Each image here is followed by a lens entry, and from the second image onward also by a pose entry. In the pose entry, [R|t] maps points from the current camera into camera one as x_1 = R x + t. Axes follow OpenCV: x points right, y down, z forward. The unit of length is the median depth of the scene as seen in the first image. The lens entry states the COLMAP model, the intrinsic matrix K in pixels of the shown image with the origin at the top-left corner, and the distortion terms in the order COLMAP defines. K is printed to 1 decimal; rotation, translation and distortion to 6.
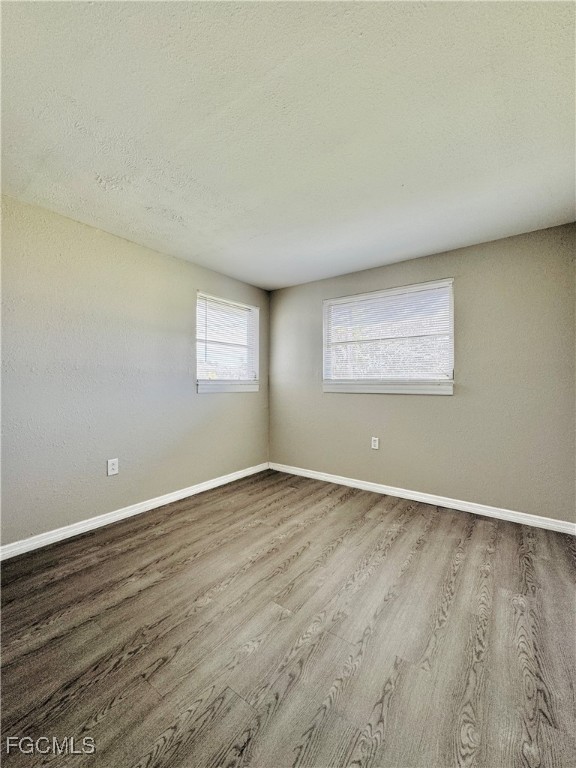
lens RADIAL K [[308.1, 0, 288.9], [0, 308.1, 383.1], [0, 0, 1]] dist [-0.002112, 0.000406]
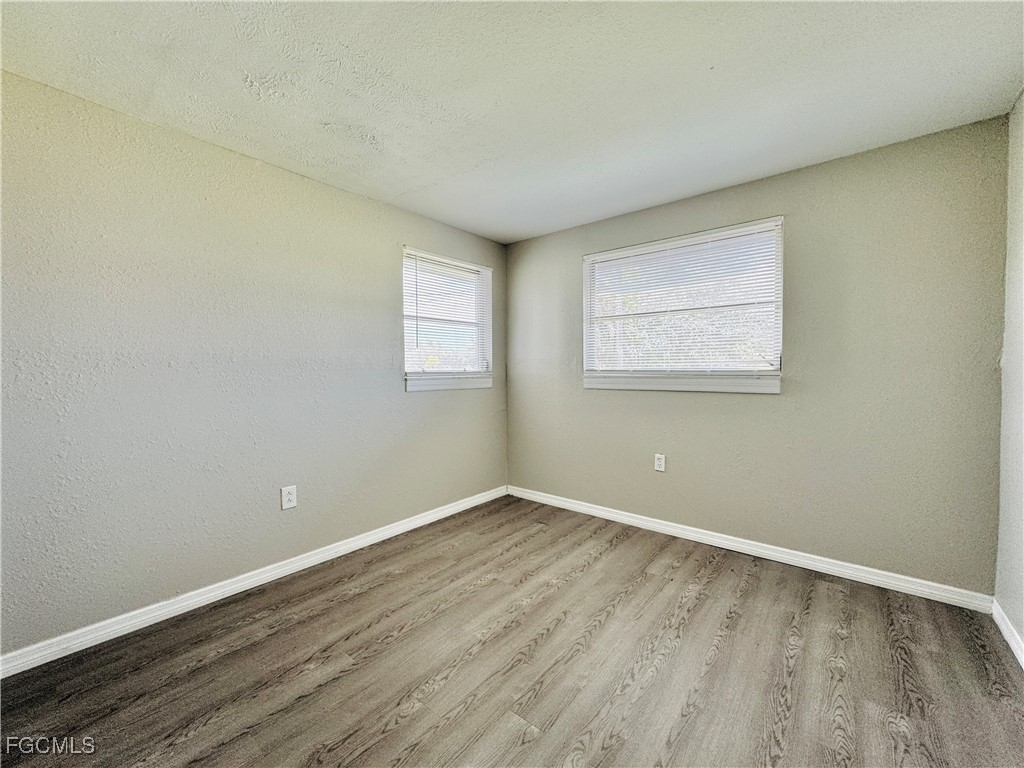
lens RADIAL K [[410.8, 0, 510.8], [0, 410.8, 384.7], [0, 0, 1]] dist [-0.002112, 0.000406]
pose [[0.998165, -0.005780, -0.060283, 0.002971], [0.007978, 0.999310, 0.036280, -0.022912], [0.060031, -0.036694, 0.997522, 0.098705]]
